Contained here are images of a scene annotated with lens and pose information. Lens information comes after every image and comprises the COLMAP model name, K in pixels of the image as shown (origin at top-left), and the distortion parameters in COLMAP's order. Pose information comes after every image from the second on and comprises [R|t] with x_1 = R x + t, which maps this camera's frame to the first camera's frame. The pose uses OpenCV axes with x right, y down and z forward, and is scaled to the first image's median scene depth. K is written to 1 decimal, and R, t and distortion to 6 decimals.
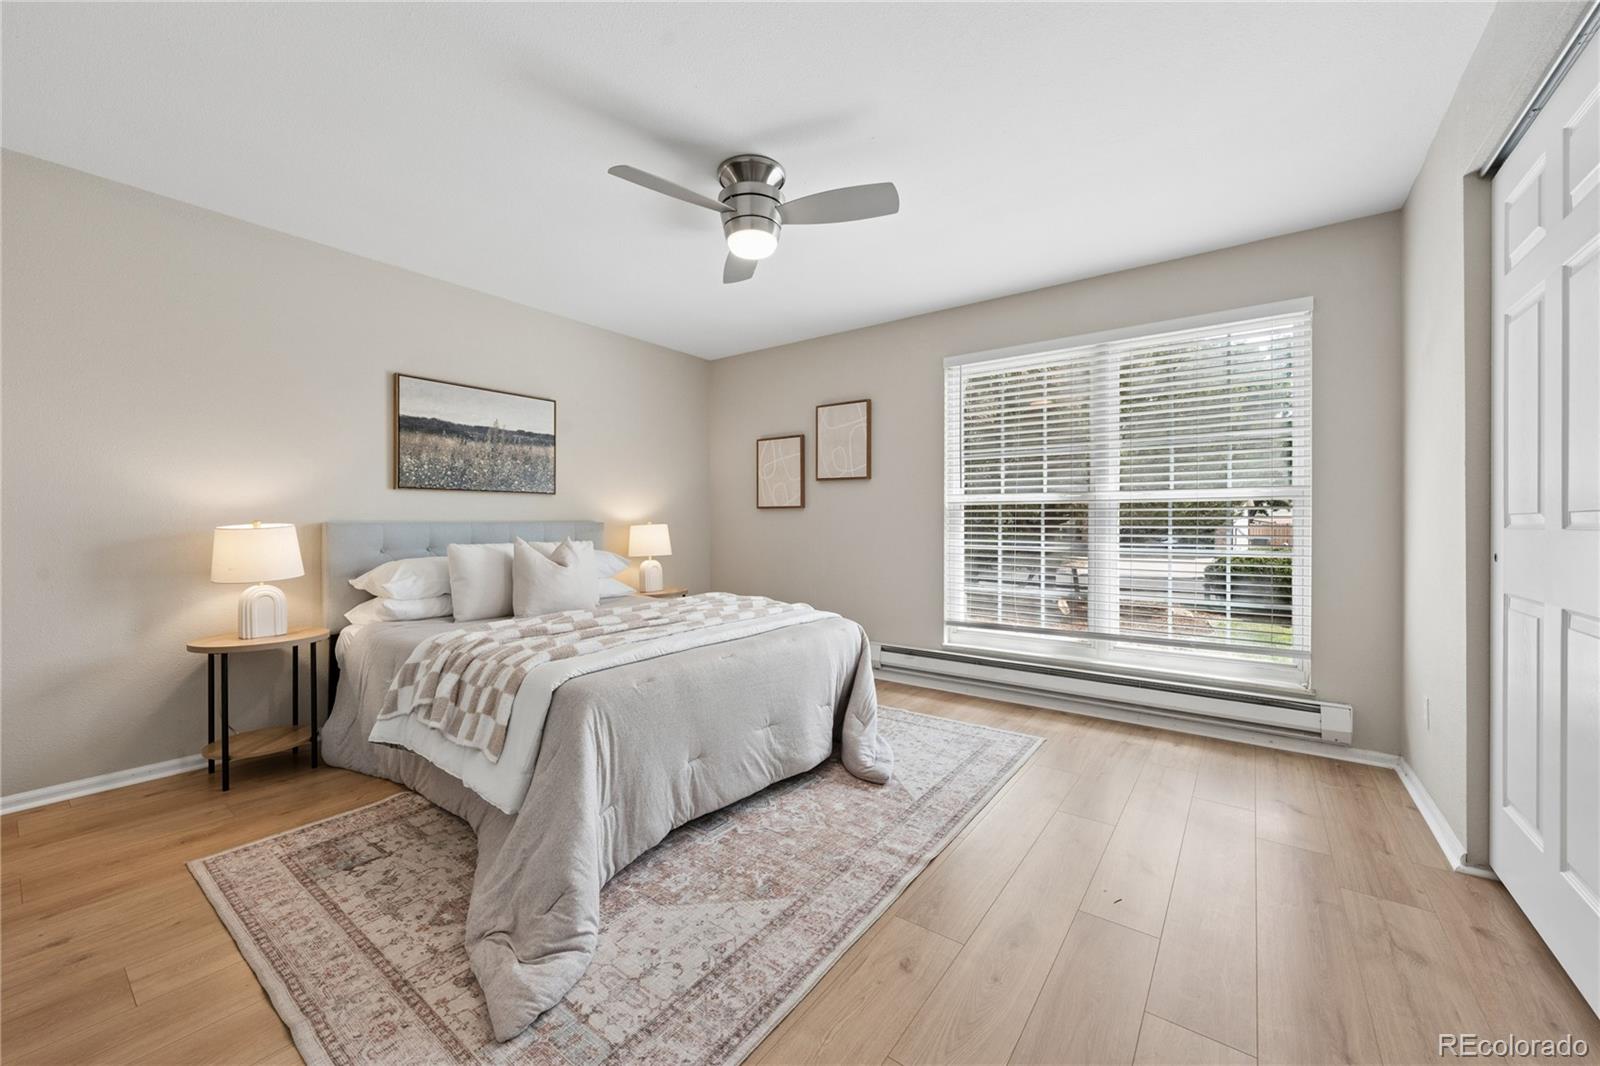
lens RADIAL K [[622.2, 0, 790.8], [0, 622.2, 524.6], [0, 0, 1]] dist [0.002057, 0.000039]
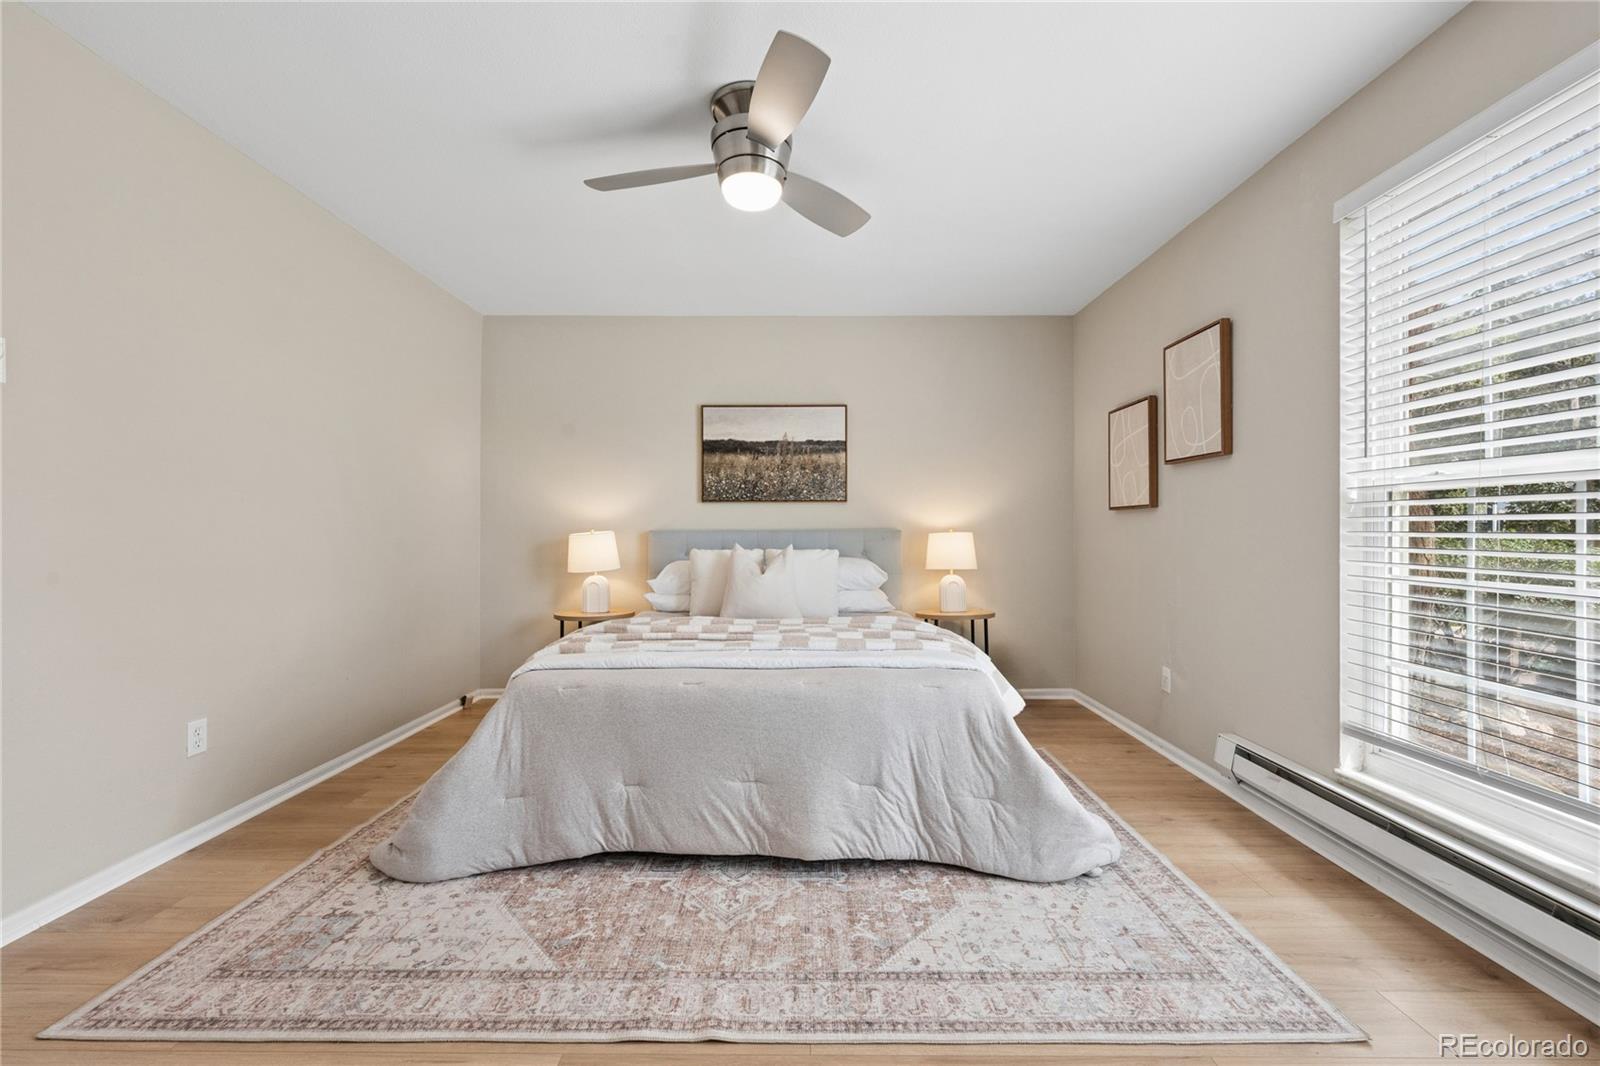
lens RADIAL K [[670.0, 0, 787.9], [0, 670.0, 529.4], [0, 0, 1]] dist [0.000050, -0.000008]
pose [[0.588553, -0.003781, -0.808450, 0.499674], [-0.001889, 0.999980, -0.006052, 0.001891], [0.808456, 0.005089, 0.588534, 0.379661]]
